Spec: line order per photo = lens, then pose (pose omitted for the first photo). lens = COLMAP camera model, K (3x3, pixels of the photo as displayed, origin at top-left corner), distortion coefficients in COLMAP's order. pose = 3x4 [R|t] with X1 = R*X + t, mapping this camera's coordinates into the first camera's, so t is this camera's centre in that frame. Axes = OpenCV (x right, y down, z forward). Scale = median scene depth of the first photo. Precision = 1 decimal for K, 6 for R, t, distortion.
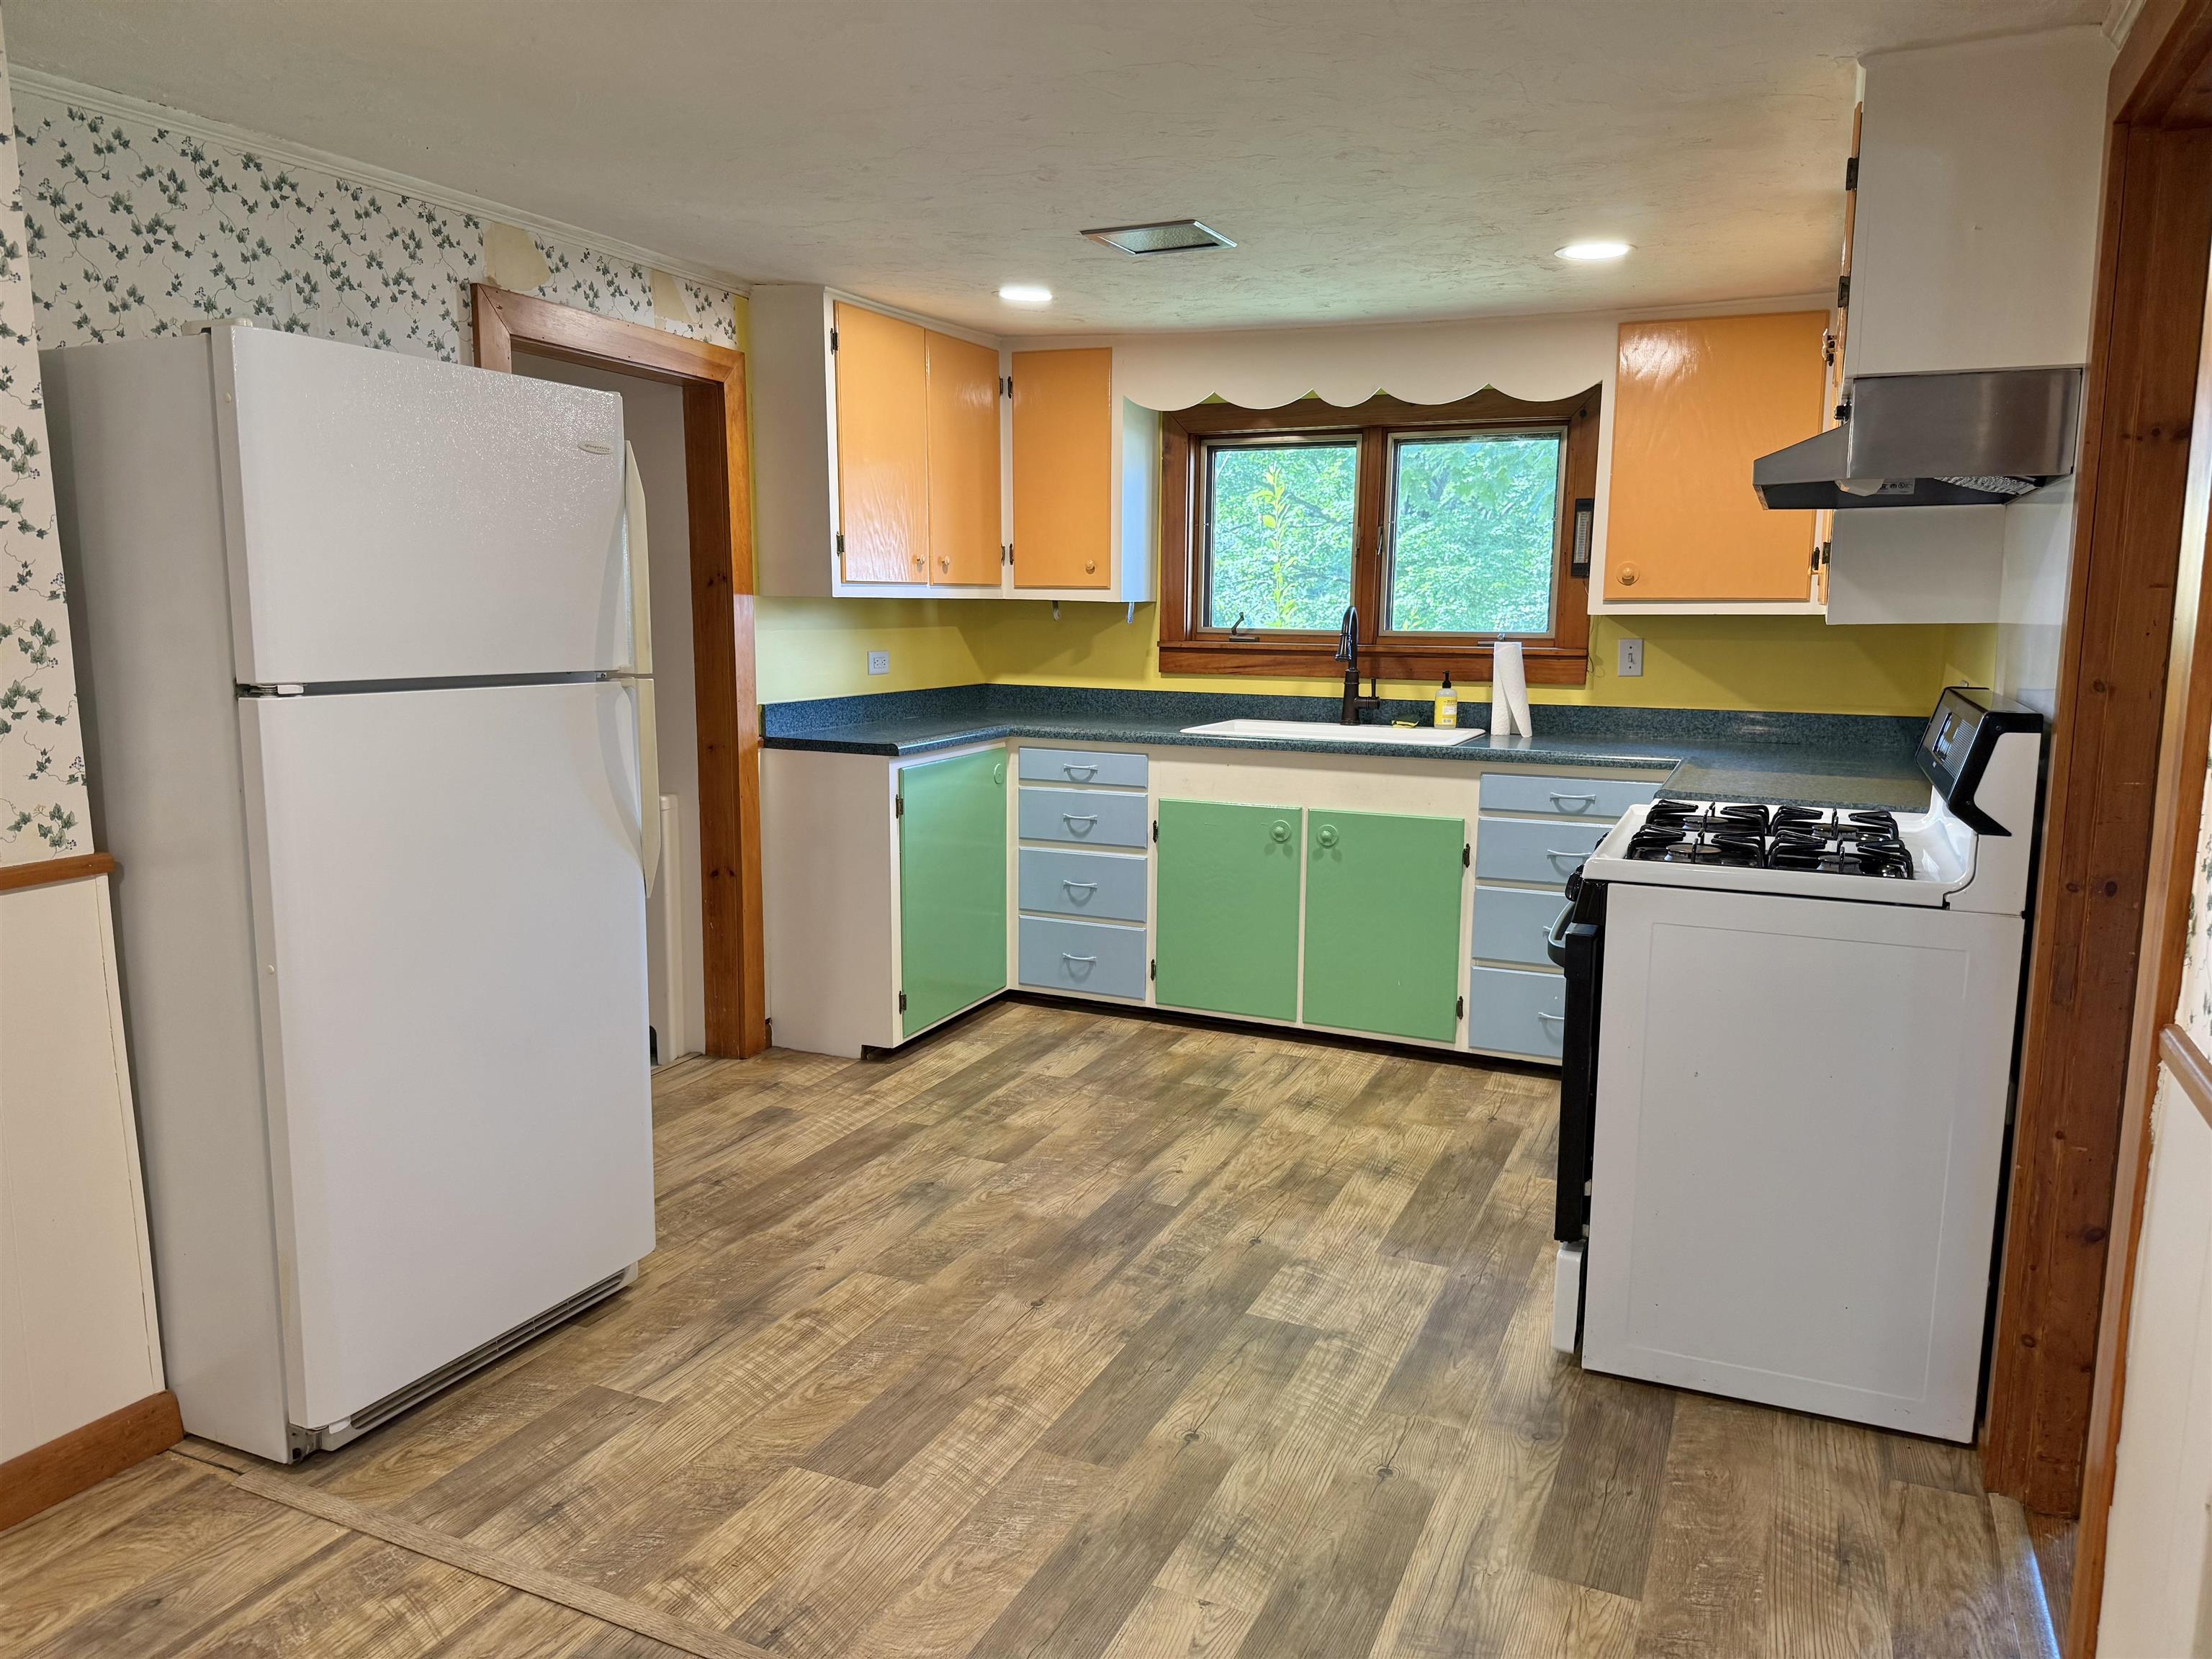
lens RADIAL K [[1541.5, 0, 1103.2], [0, 1541.5, 844.0], [0, 0, 1]] dist [0.041779, -0.060066]
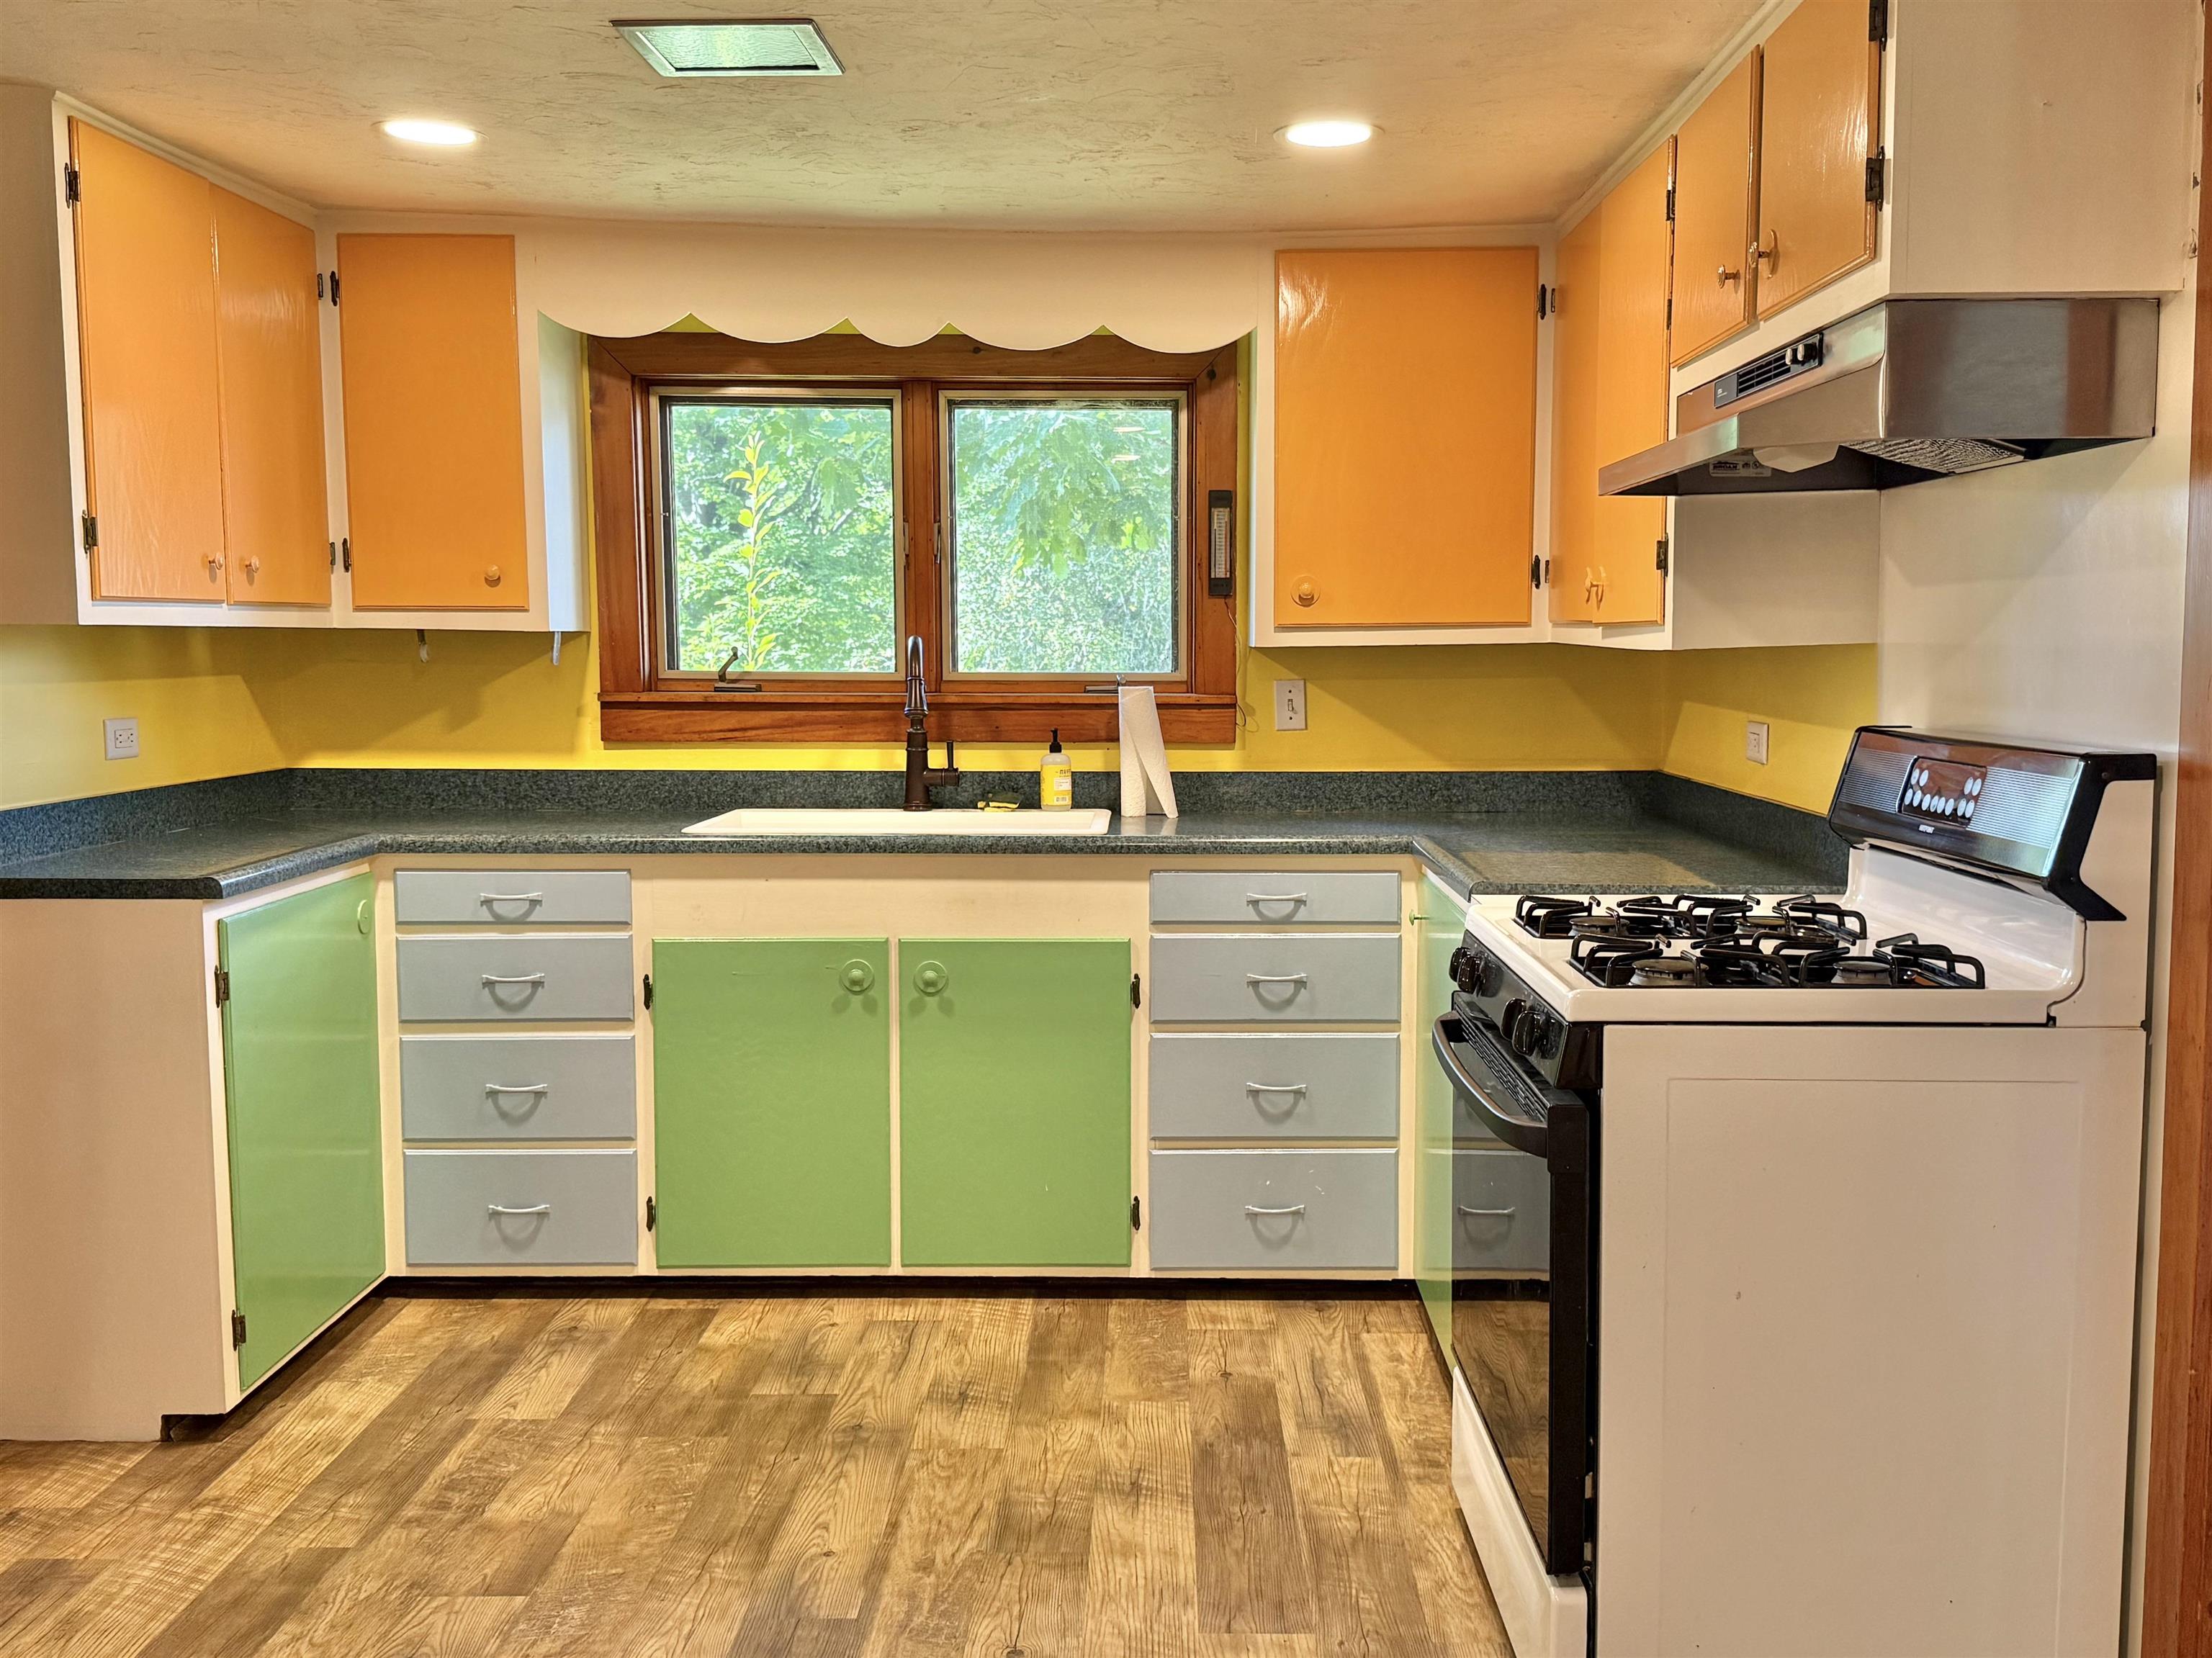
lens RADIAL K [[2061.5, 0, 1207.4], [0, 2061.5, 829.3], [0, 0, 1]] dist [0.015958, 0.000000]
pose [[0.905374, -0.046523, 0.422060, -0.132328], [0.074279, 0.996006, -0.049550, -0.018520], [-0.418069, 0.076212, 0.905213, 0.162254]]
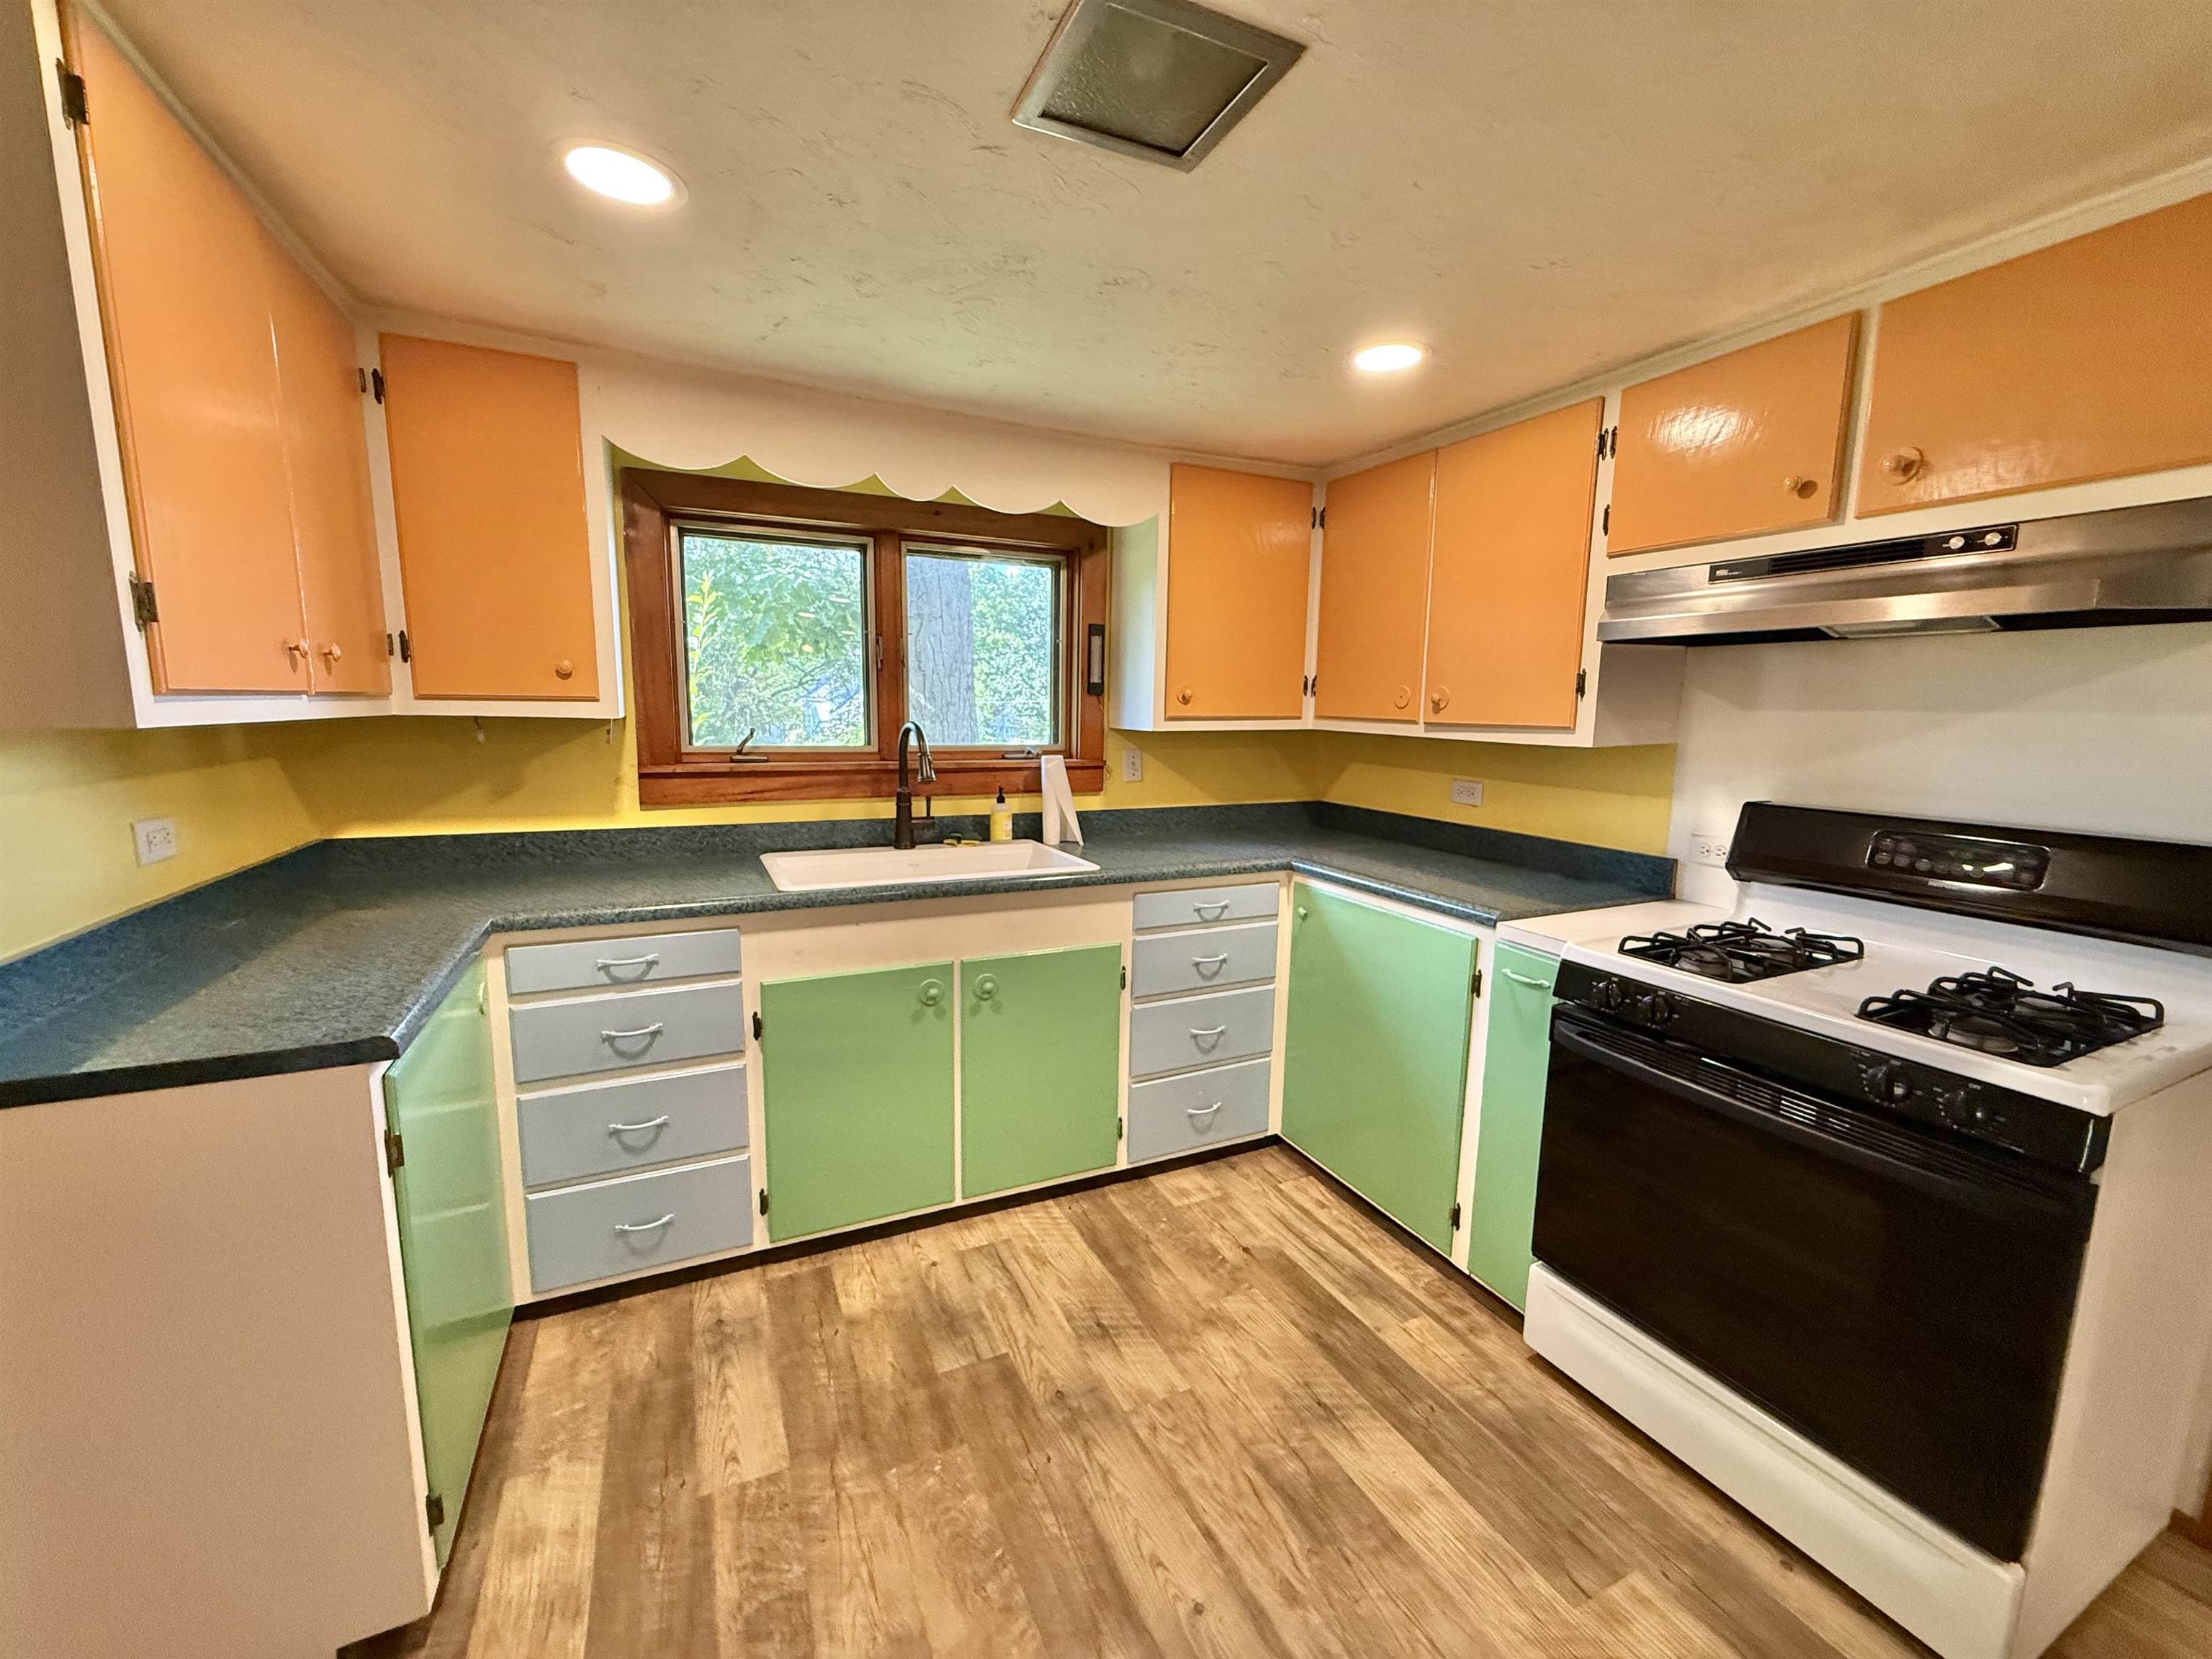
lens RADIAL K [[881.6, 0, 1110.2], [0, 881.6, 830.0], [0, 0, 1]] dist [-0.008641, 0.003423]
pose [[0.649782, -0.105769, 0.752726, -0.198154], [0.112472, 0.992750, 0.042406, -0.120940], [-0.751754, 0.057106, 0.656967, 0.694407]]
